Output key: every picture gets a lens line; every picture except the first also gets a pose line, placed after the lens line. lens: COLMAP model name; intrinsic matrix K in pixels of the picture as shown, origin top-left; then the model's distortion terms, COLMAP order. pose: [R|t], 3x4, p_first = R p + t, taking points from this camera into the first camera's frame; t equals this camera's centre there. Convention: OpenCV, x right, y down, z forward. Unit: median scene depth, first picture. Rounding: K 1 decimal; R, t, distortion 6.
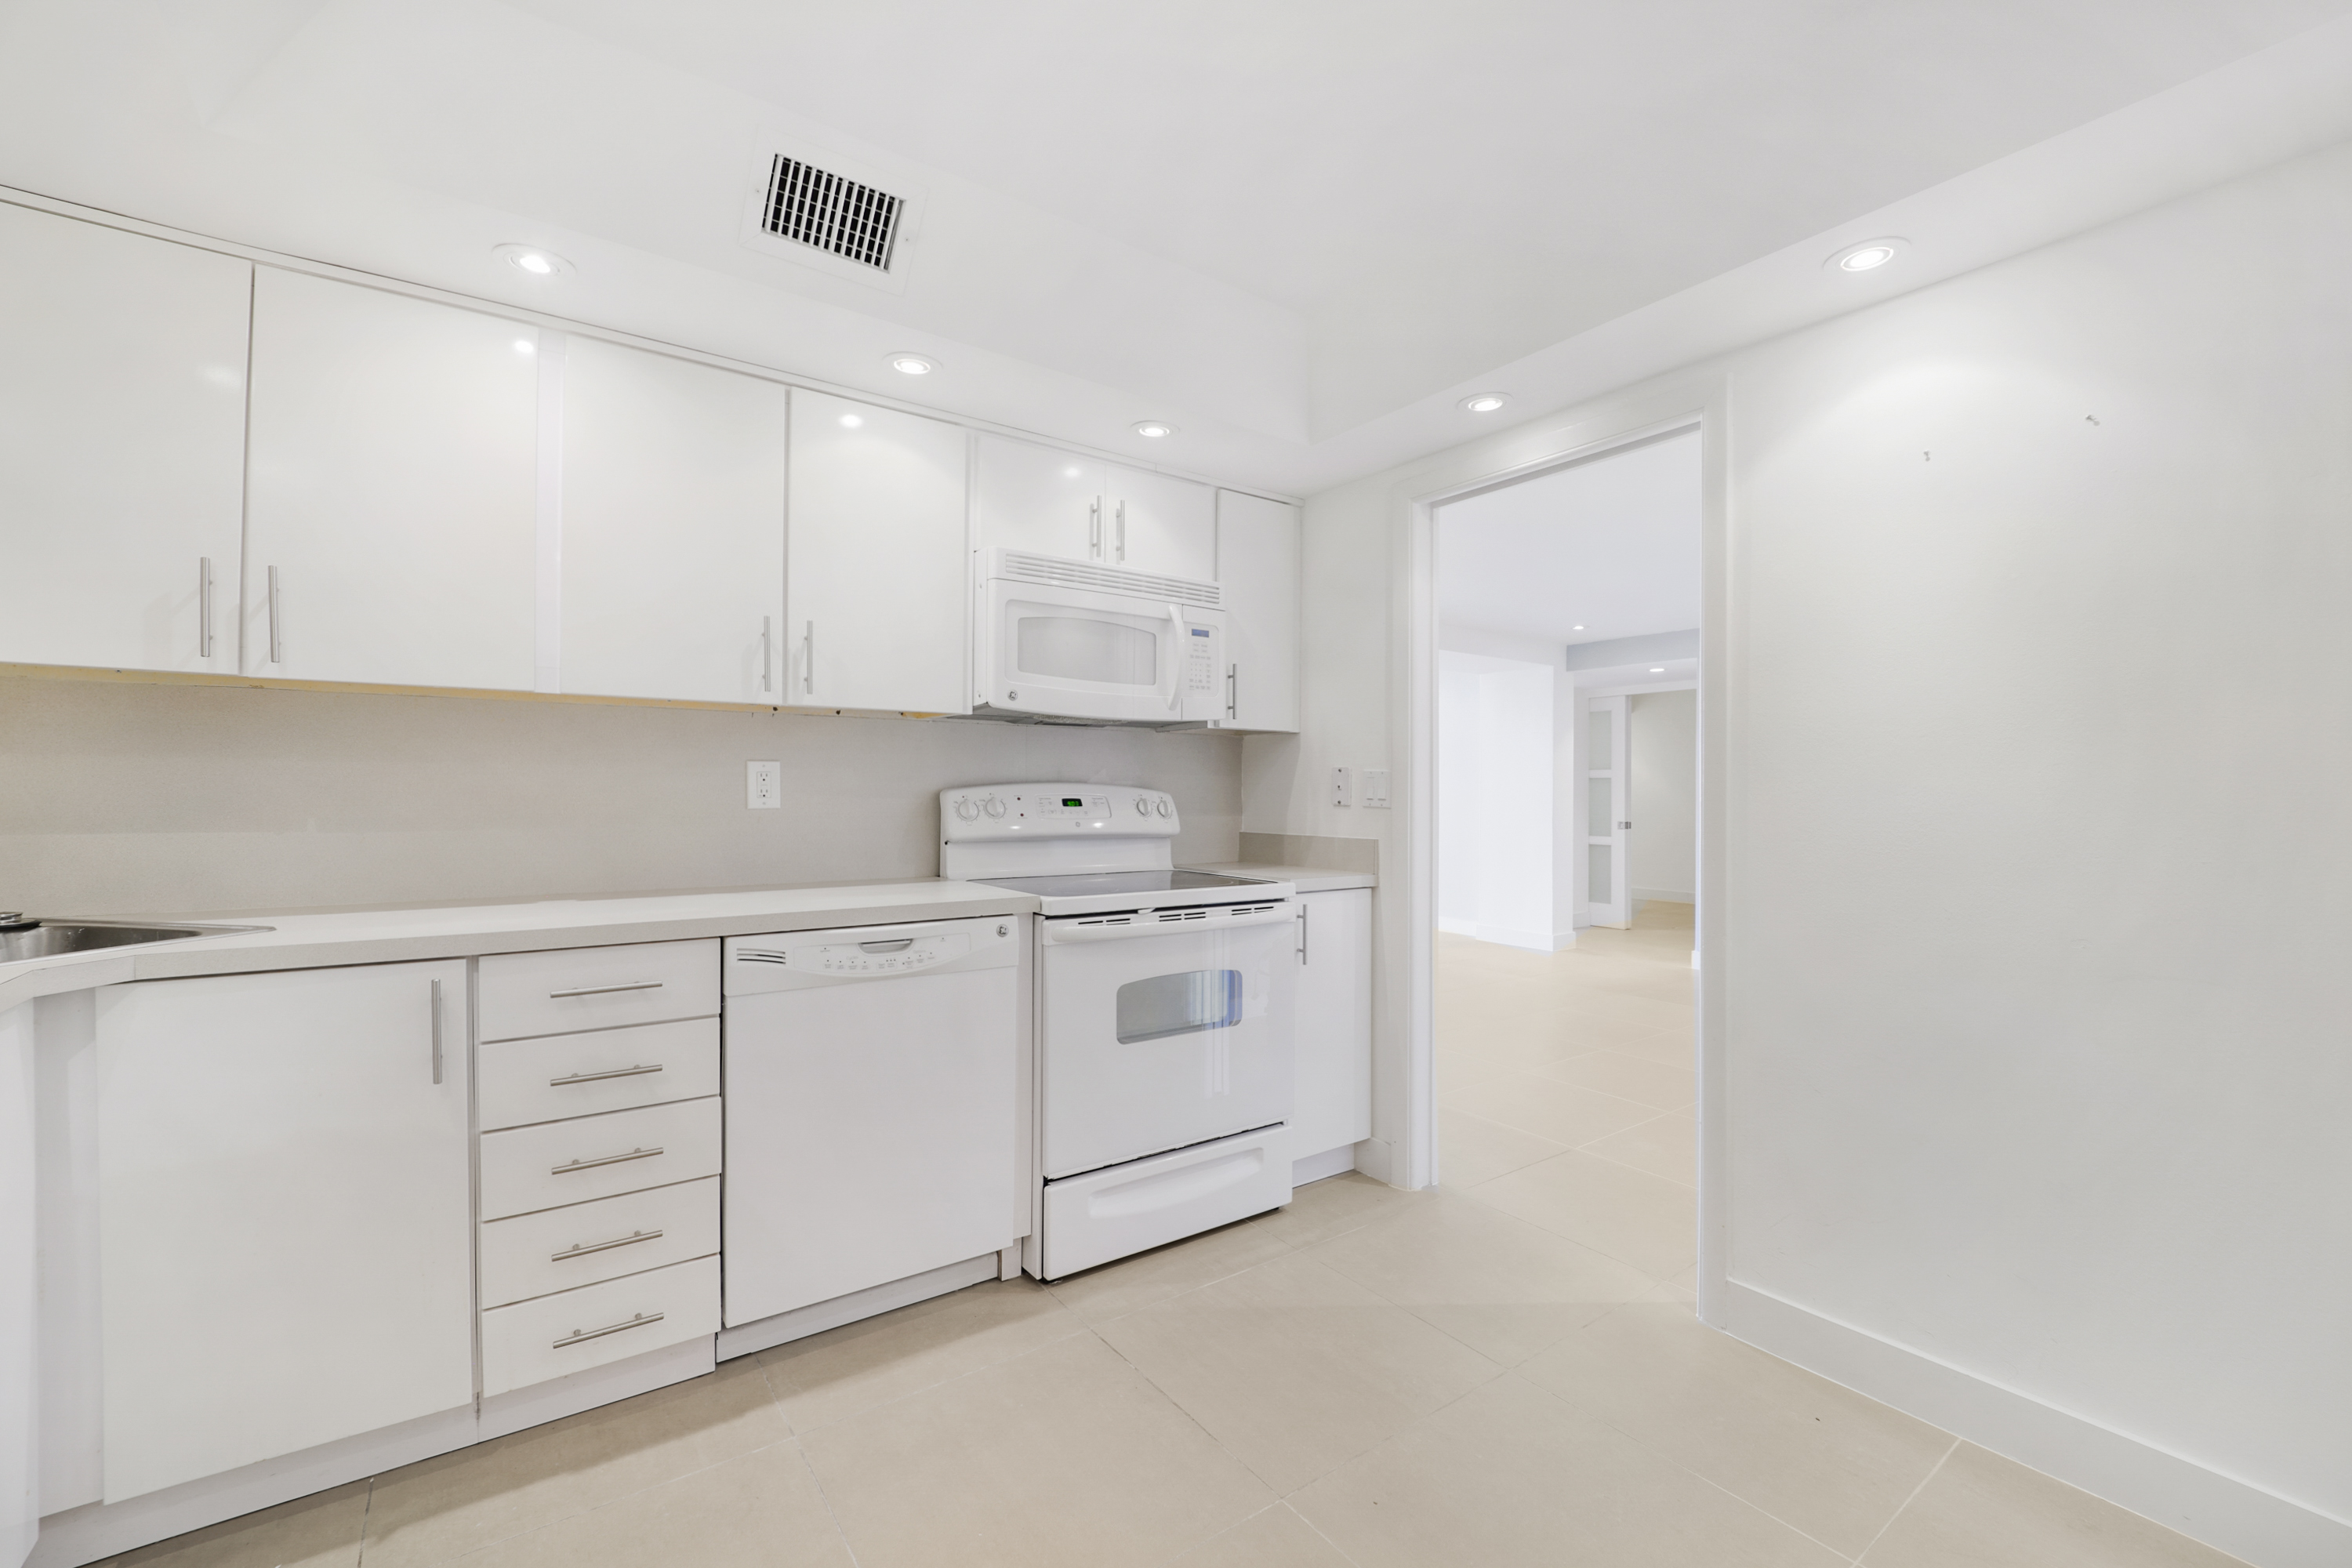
lens RADIAL K [[961.1, 0, 1160.7], [0, 961.1, 791.4], [0, 0, 1]] dist [-0.001843, -0.002386]
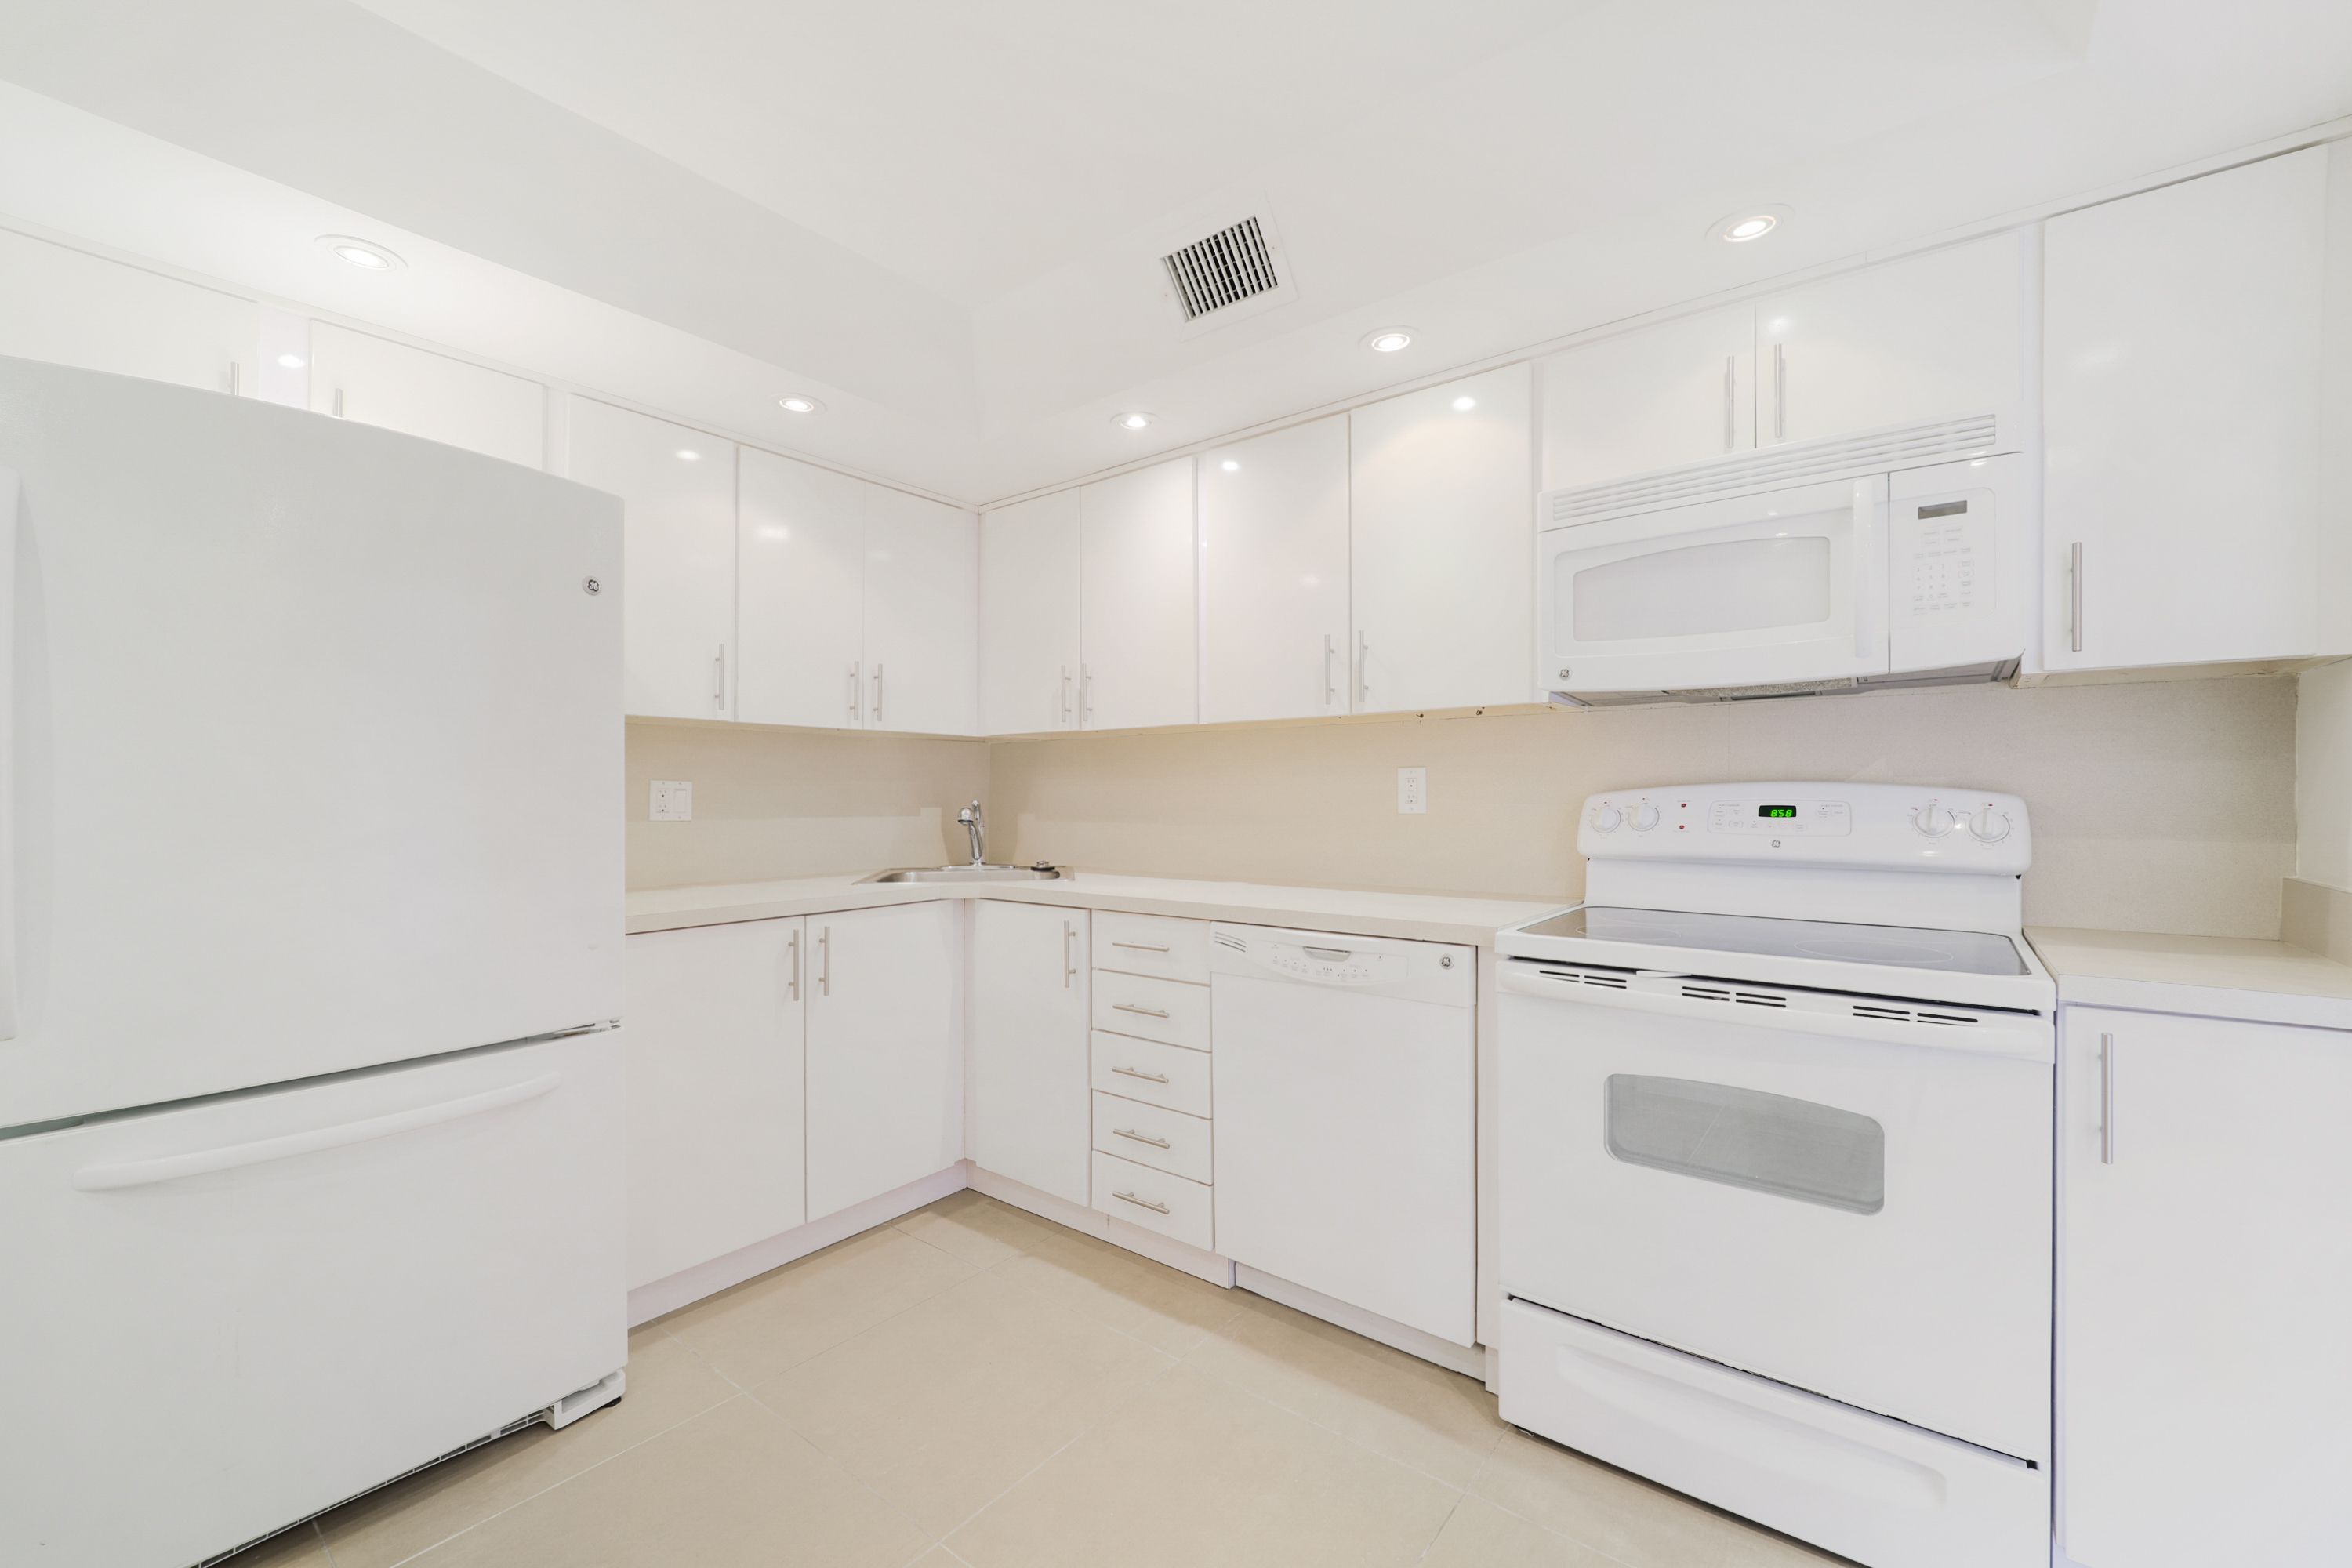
lens RADIAL K [[961.1, 0, 1161.6], [0, 961.1, 790.7], [0, 0, 1]] dist [-0.001843, -0.002386]
pose [[0.279746, -0.009368, -0.960028, 0.526471], [0.004798, 0.999954, -0.008359, 0.000846], [0.960062, -0.002267, 0.279778, 0.481180]]
